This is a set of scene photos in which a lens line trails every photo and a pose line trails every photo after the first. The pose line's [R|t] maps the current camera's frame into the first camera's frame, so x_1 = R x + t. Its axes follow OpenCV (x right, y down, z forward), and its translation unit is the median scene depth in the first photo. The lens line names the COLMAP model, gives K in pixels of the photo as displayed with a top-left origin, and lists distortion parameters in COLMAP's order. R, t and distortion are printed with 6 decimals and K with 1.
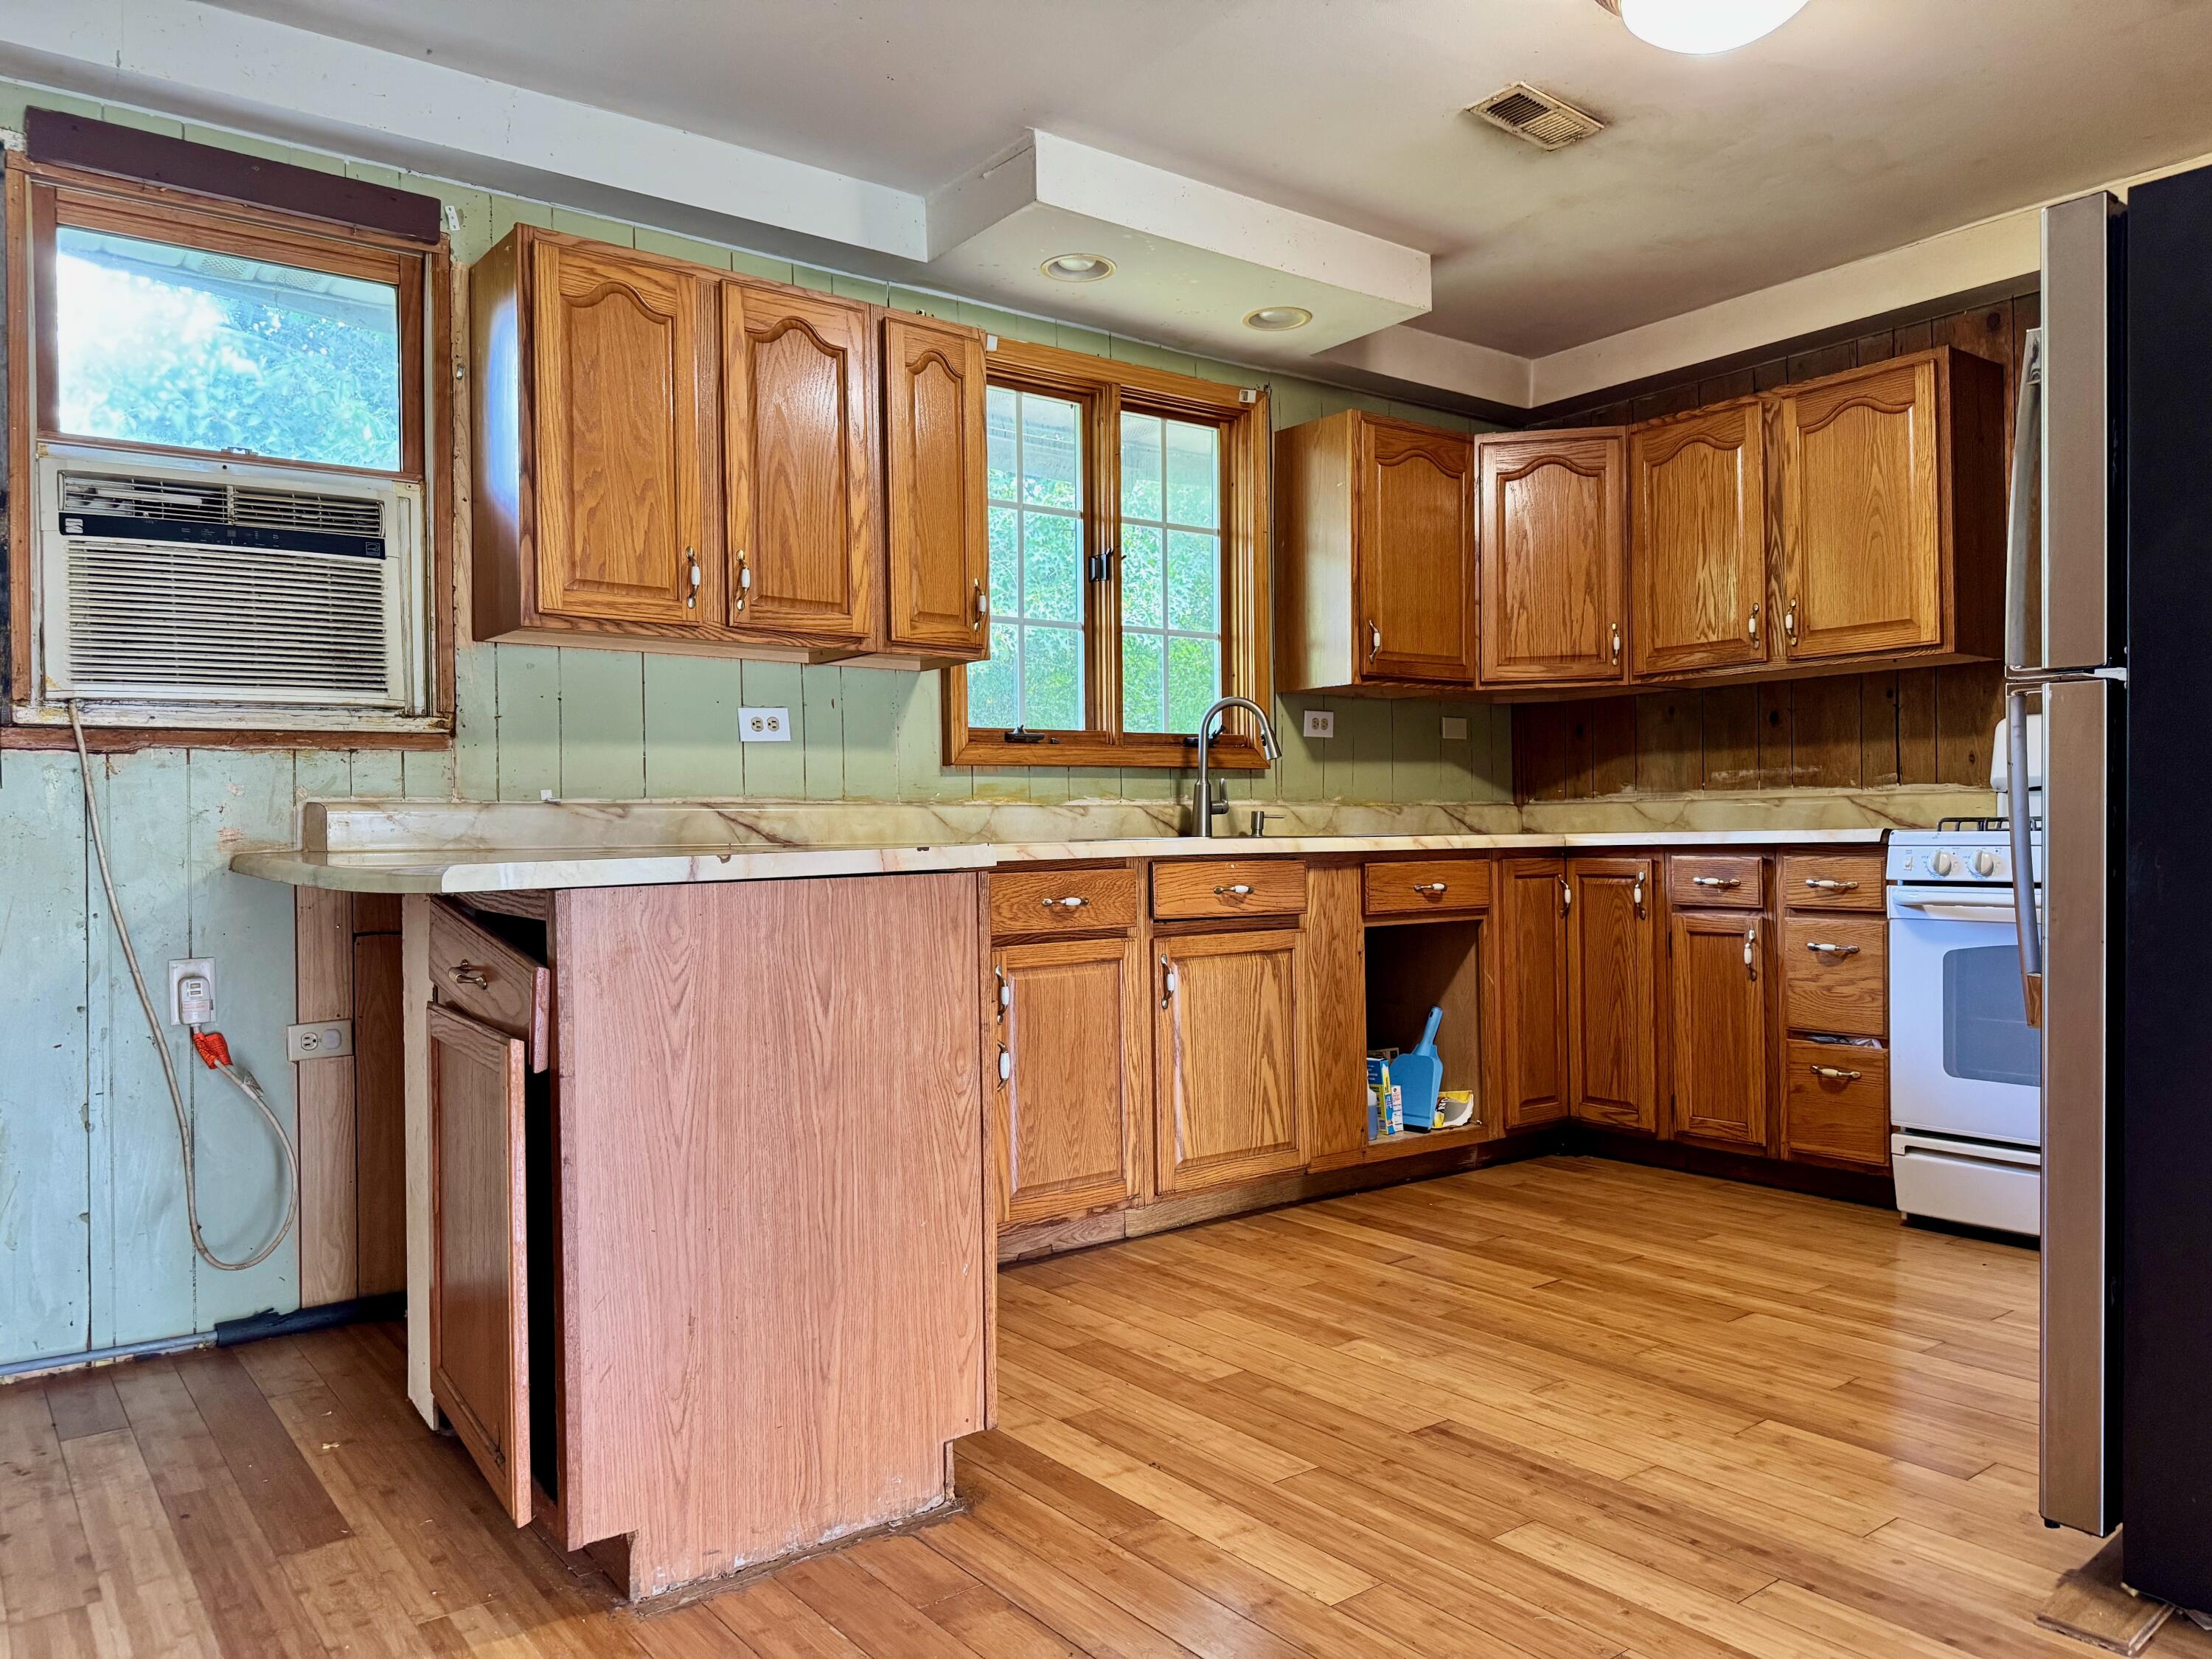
lens RADIAL K [[1552.7, 0, 1084.4], [0, 1552.7, 829.6], [0, 0, 1]] dist [0.021606, -0.030208]
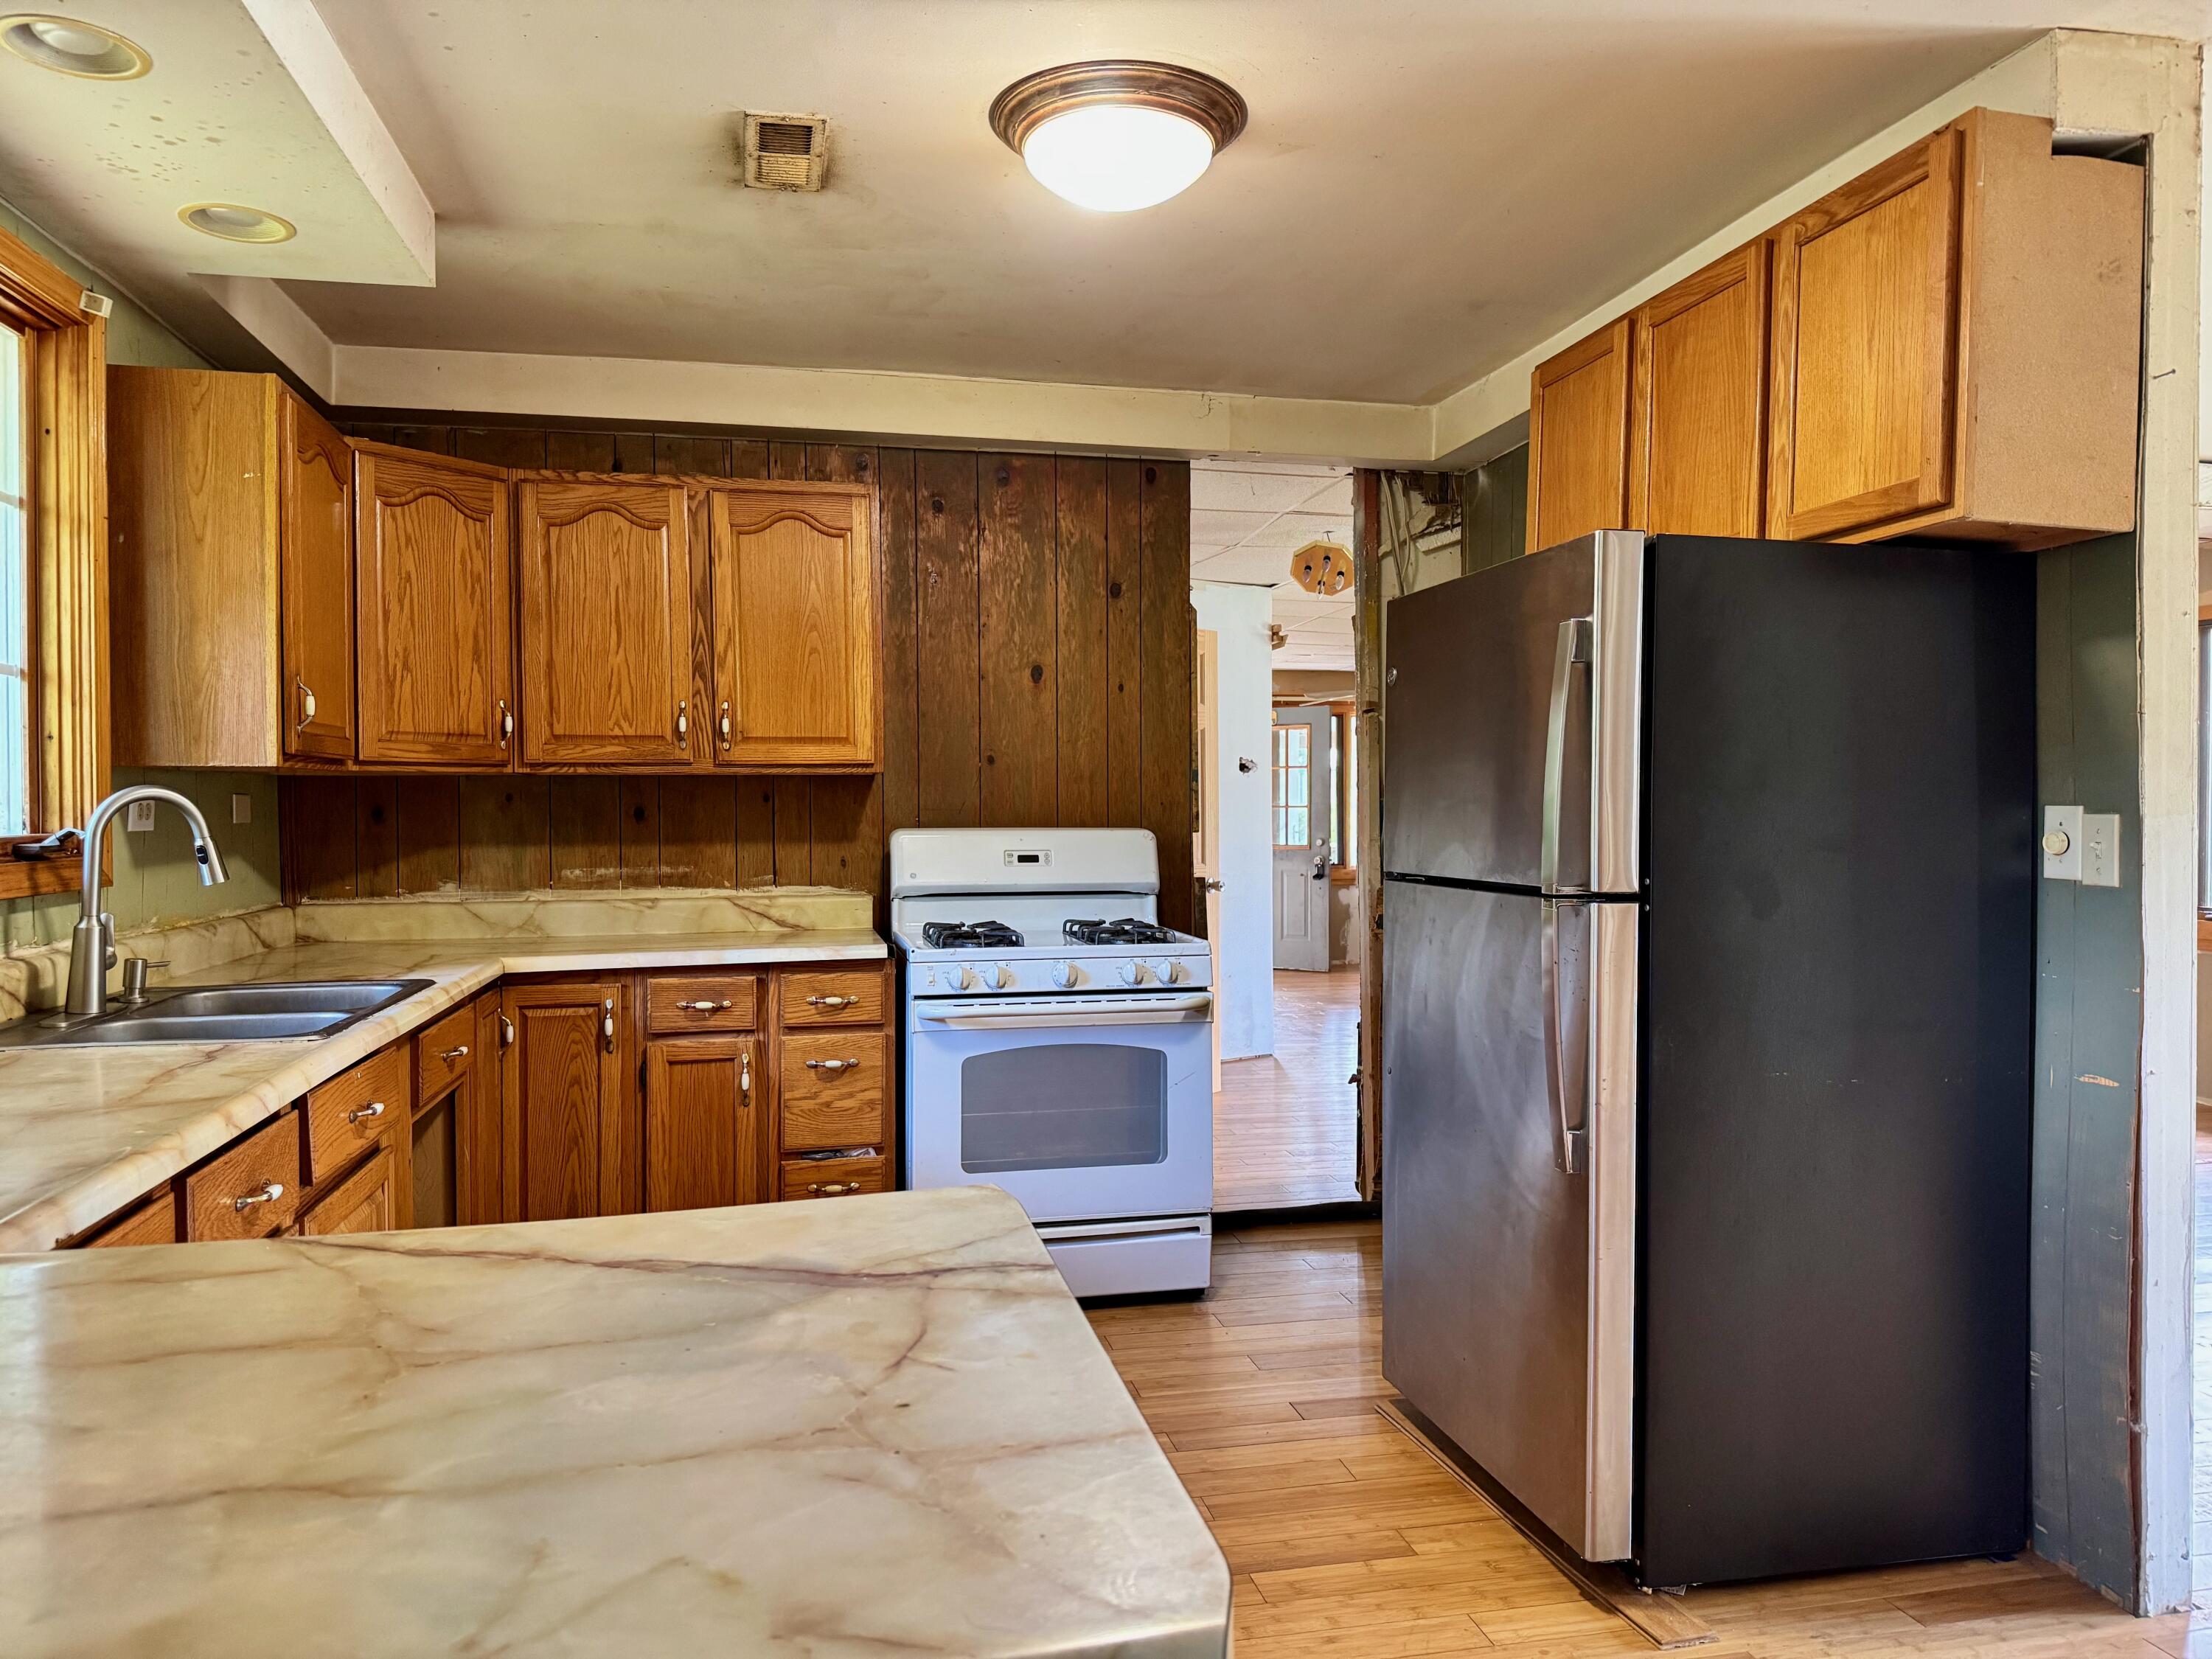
lens RADIAL K [[1552.7, 0, 1095.1], [0, 1552.7, 826.7], [0, 0, 1]] dist [0.021606, -0.030208]
pose [[0.398918, -0.003352, 0.916981, -0.324900], [-0.001666, 0.999989, 0.004380, -0.071385], [-0.916985, -0.003275, 0.398908, 0.386450]]
